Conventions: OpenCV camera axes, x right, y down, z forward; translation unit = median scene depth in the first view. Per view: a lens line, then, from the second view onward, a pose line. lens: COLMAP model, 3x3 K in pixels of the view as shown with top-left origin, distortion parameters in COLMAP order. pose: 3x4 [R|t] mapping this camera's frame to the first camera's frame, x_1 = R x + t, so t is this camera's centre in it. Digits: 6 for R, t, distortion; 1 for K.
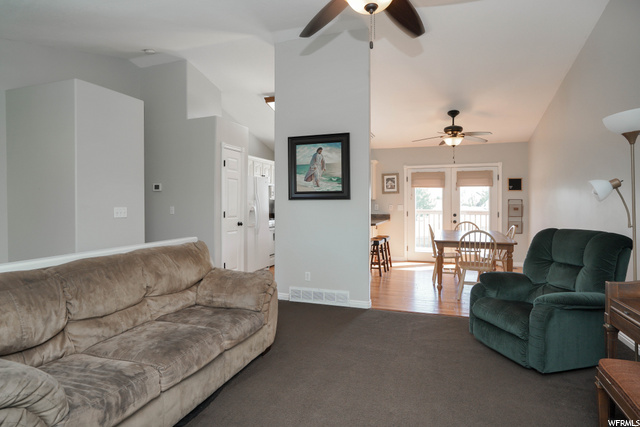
lens RADIAL K [[354.0, 0, 317.6], [0, 354.0, 211.0], [0, 0, 1]] dist [-0.005640, -0.000237]
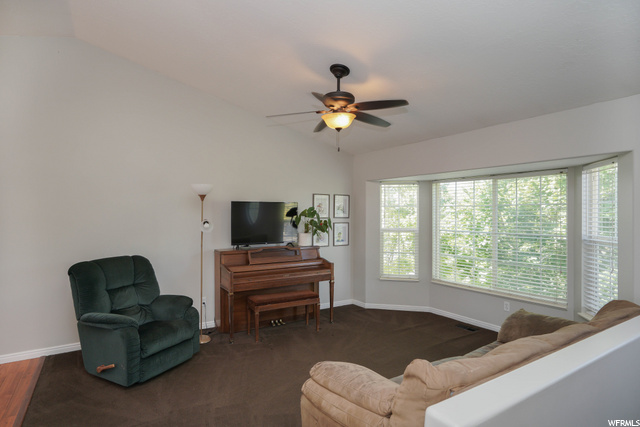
lens RADIAL K [[354.0, 0, 317.6], [0, 354.0, 211.0], [0, 0, 1]] dist [-0.005640, -0.000237]
pose [[-0.783178, 0.004719, 0.621779, -0.277714], [0.017760, 0.999733, 0.014782, -0.057630], [-0.621544, 0.022620, -0.783053, 0.779256]]
